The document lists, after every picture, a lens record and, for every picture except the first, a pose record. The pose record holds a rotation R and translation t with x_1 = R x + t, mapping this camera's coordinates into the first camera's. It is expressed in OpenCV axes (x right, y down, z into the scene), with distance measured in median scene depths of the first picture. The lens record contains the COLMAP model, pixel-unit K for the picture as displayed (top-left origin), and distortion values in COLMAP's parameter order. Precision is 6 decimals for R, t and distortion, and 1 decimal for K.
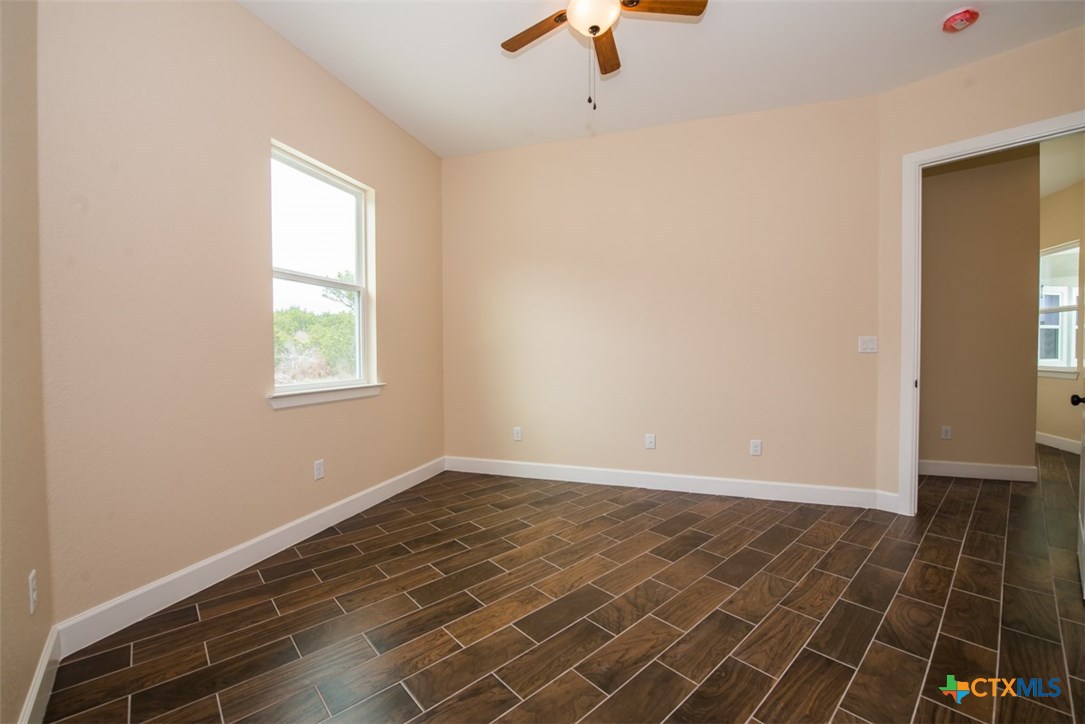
lens RADIAL K [[440.7, 0, 542.5], [0, 440.7, 362.0], [0, 0, 1]] dist [-0.006991, -0.006145]
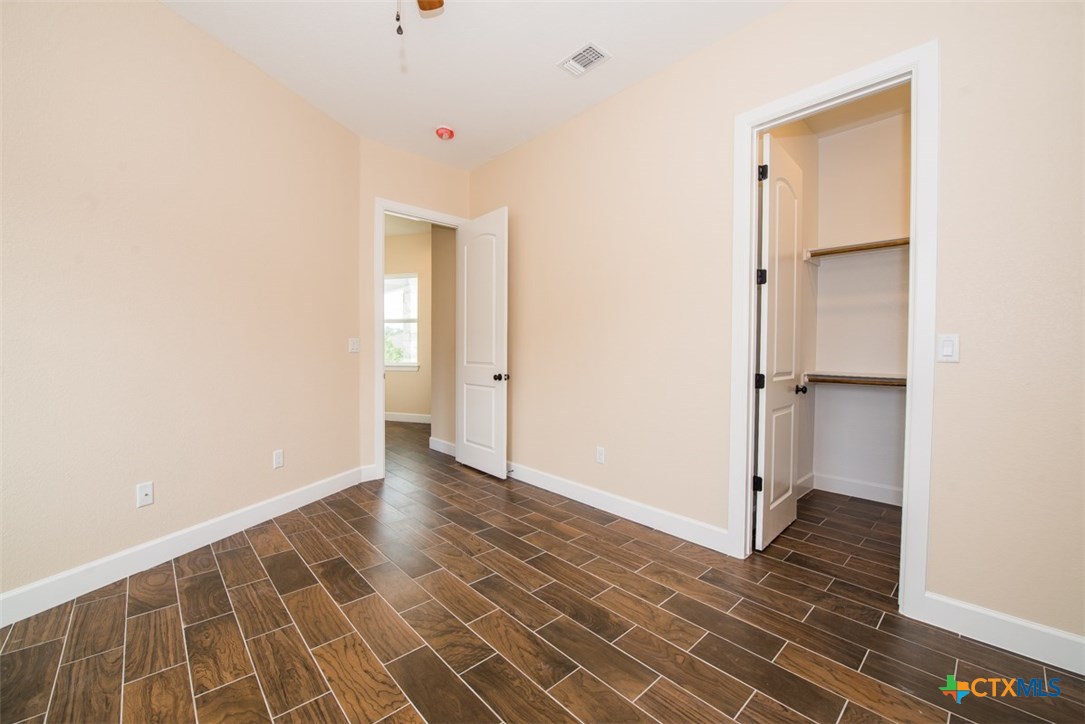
lens RADIAL K [[432.1, 0, 544.7], [0, 432.1, 360.5], [0, 0, 1]] dist [-0.015344, -0.001945]
pose [[-0.013036, -0.019532, 0.999724, -0.530594], [0.019142, 0.999621, 0.019780, -0.015385], [-0.999732, 0.019394, -0.012657, 0.638714]]
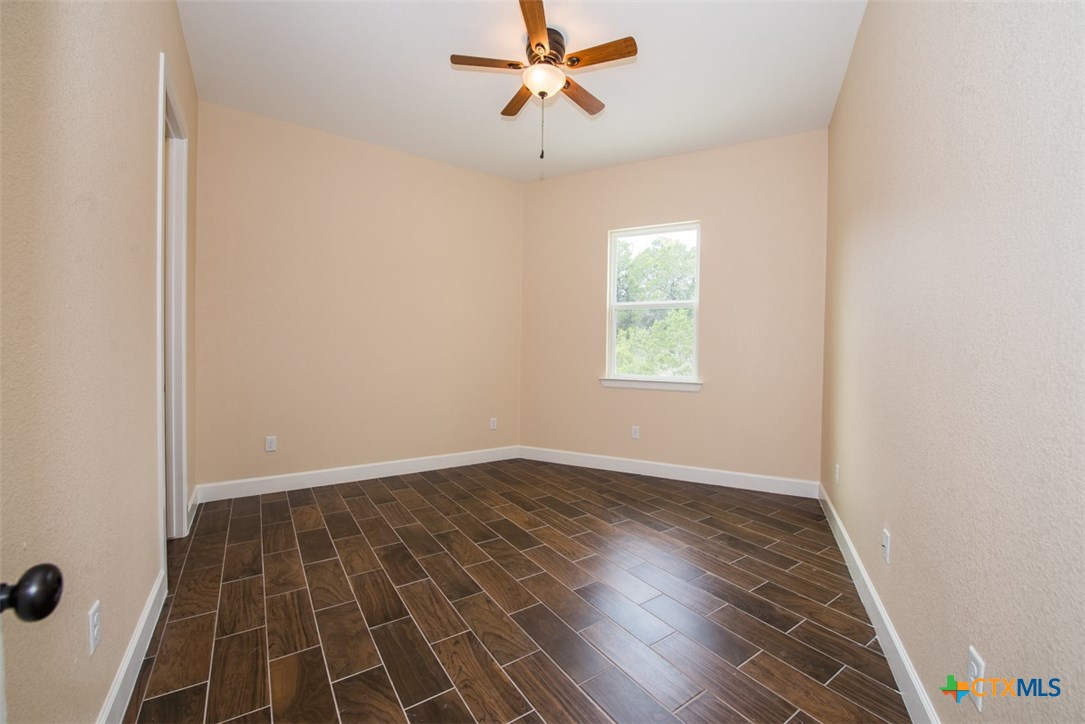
lens RADIAL K [[432.1, 0, 544.7], [0, 432.1, 360.5], [0, 0, 1]] dist [-0.015344, -0.001945]
pose [[-0.142520, 0.020021, -0.989589, 1.111077], [-0.040436, 0.998843, 0.026032, -0.029313], [0.988966, 0.043725, -0.141545, 1.002617]]
